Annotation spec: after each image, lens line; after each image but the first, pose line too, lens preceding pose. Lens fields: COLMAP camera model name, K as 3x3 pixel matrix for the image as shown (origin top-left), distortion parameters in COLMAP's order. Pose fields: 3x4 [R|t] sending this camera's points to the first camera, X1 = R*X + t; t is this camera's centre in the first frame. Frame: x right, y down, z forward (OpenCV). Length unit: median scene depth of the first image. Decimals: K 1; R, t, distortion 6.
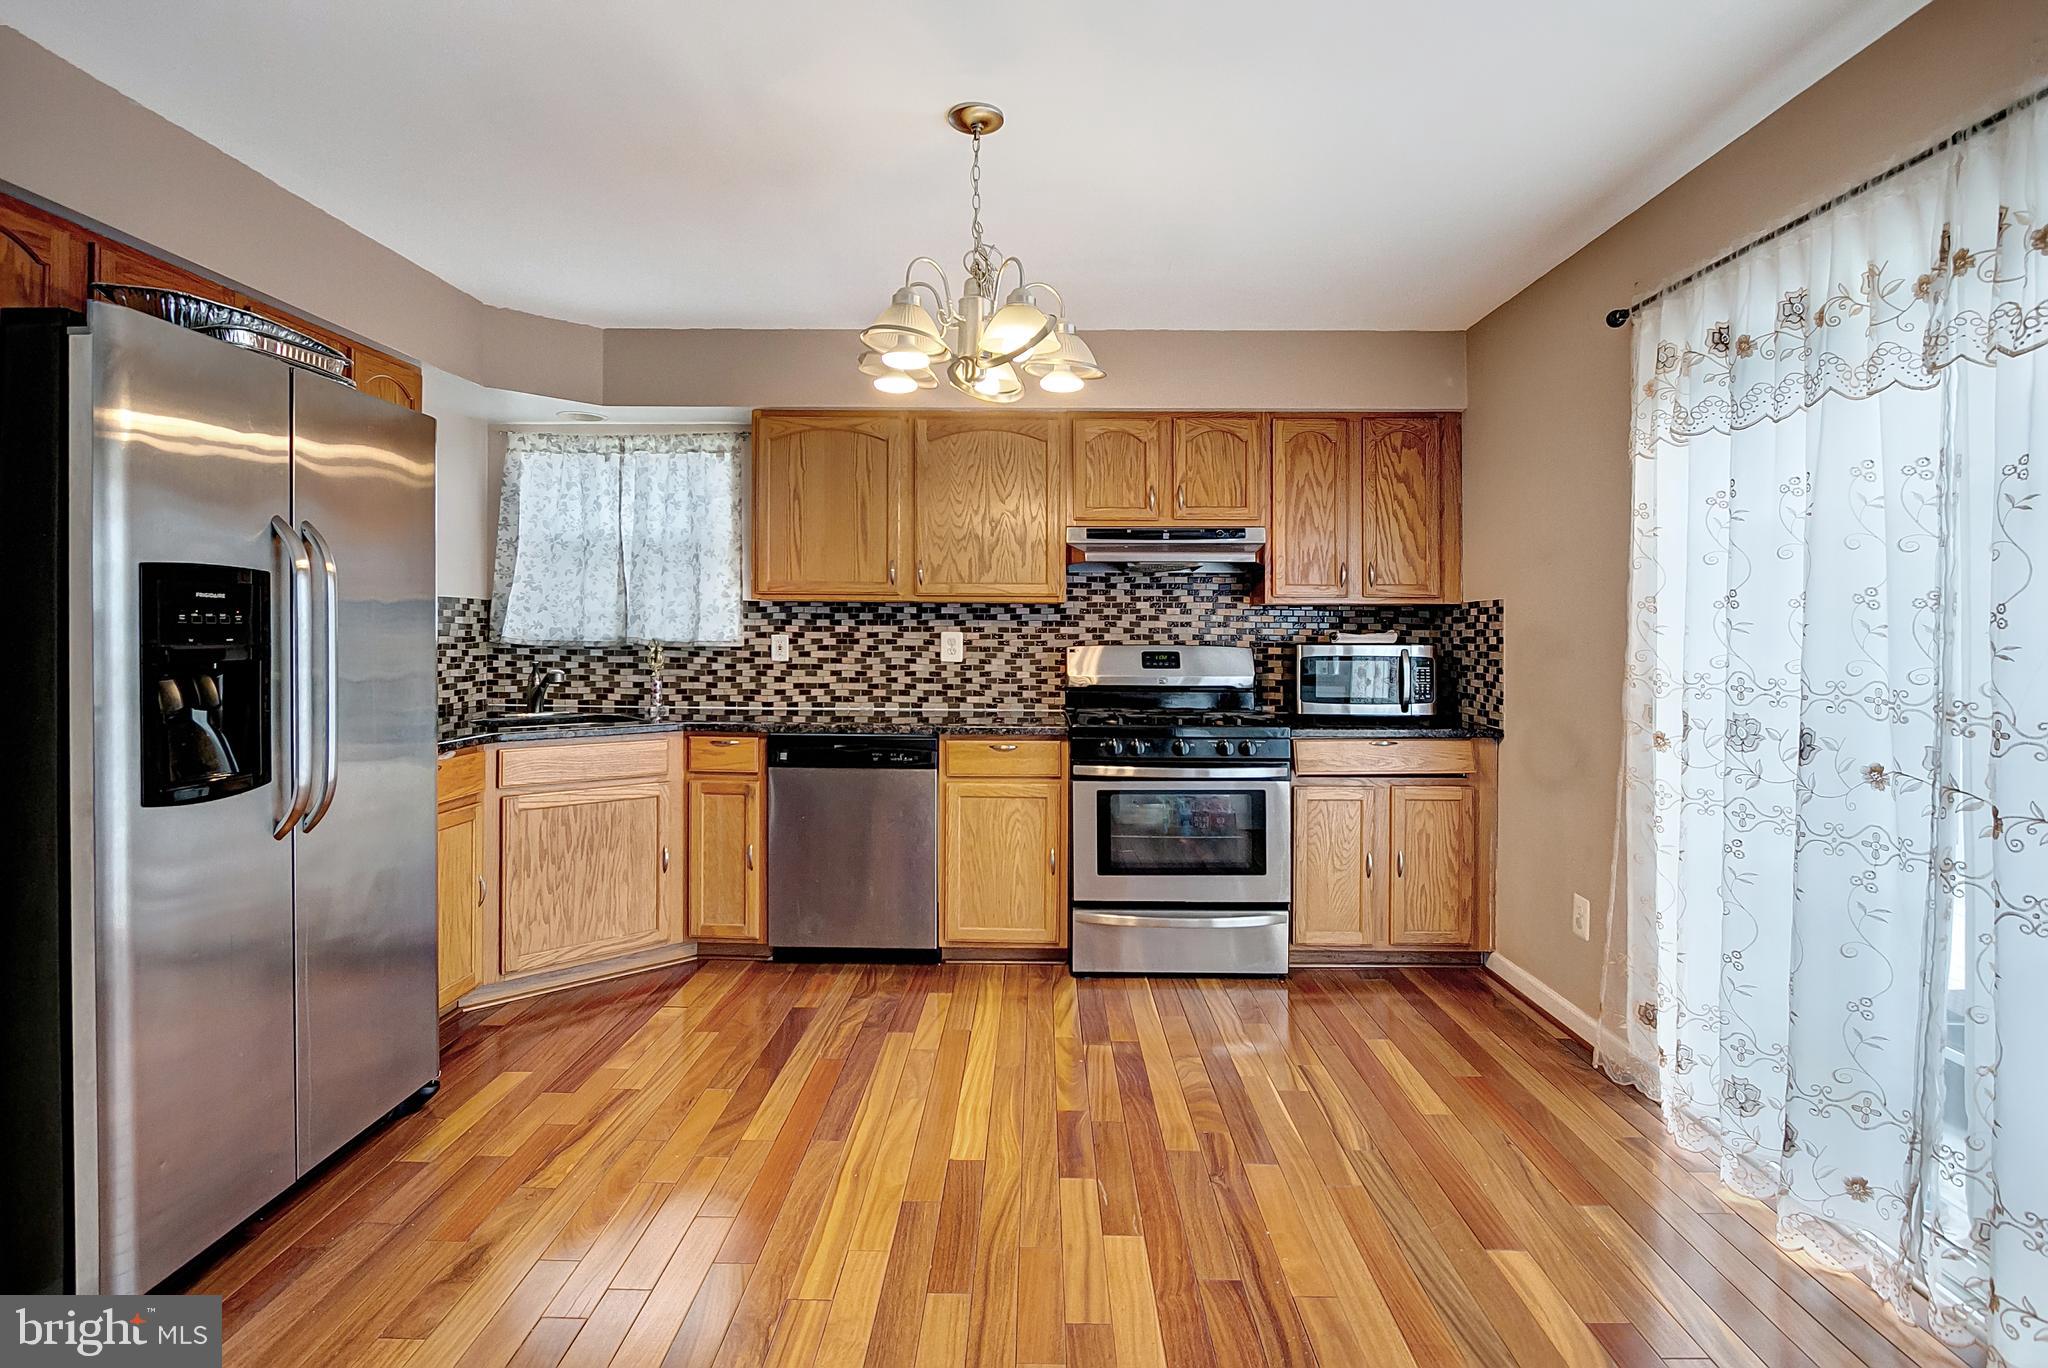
lens RADIAL K [[978.2, 0, 1015.6], [0, 978.2, 652.8], [0, 0, 1]] dist [-0.002838, 0.000614]
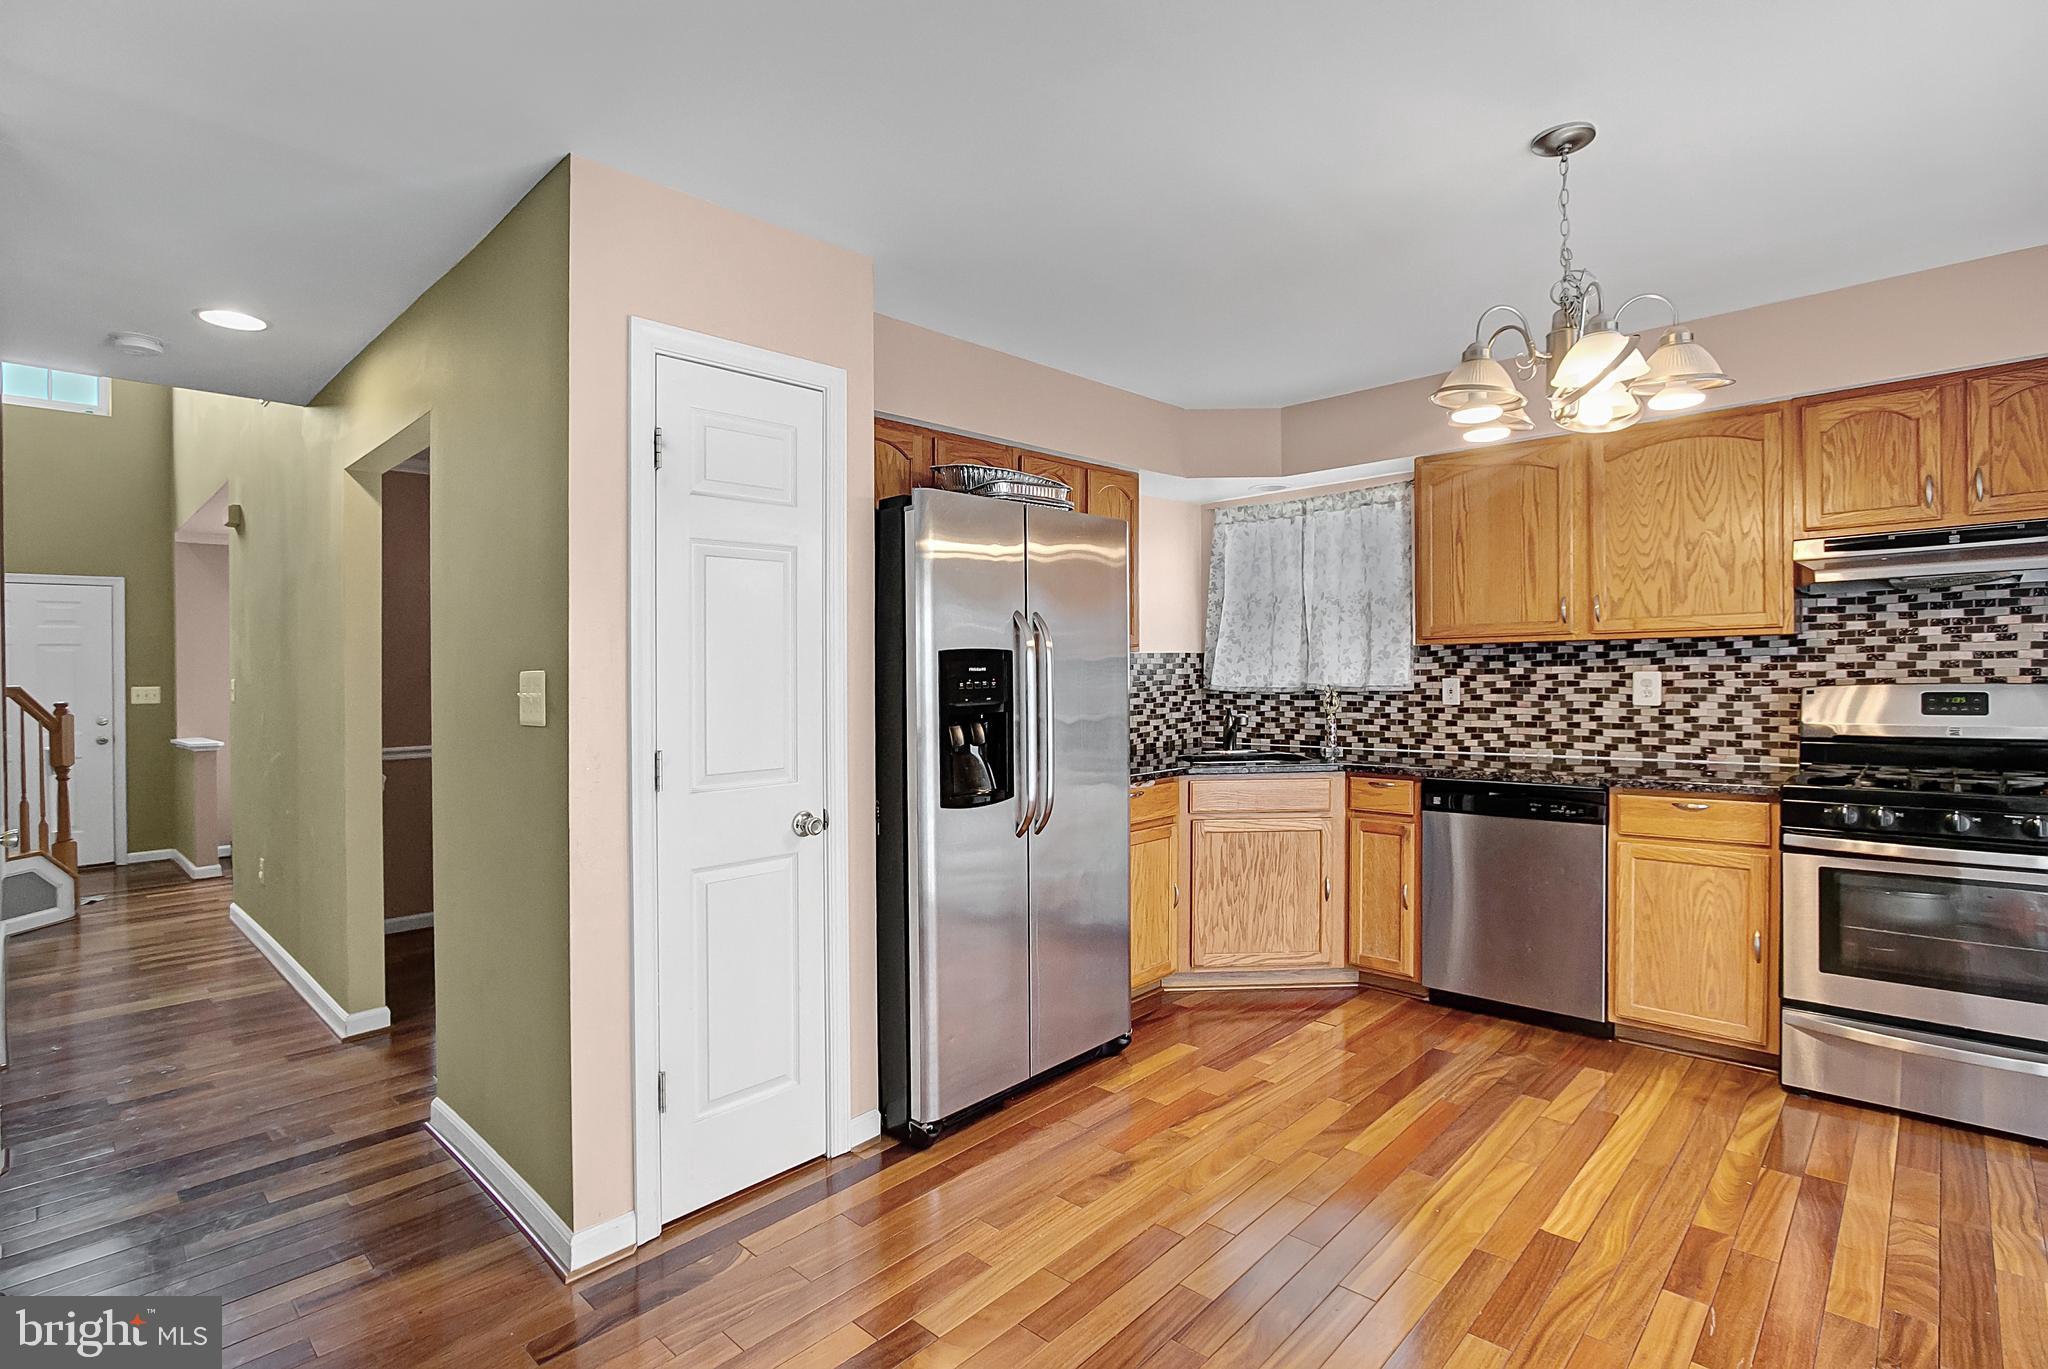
lens RADIAL K [[976.3, 0, 1024.0], [0, 976.3, 684.5], [0, 0, 1]] dist [-0.002269, 0.009638]
pose [[0.745908, -0.017558, -0.665818, 0.105985], [0.014594, 0.999843, -0.010017, -0.009254], [0.665890, -0.002246, 0.746047, -0.032574]]
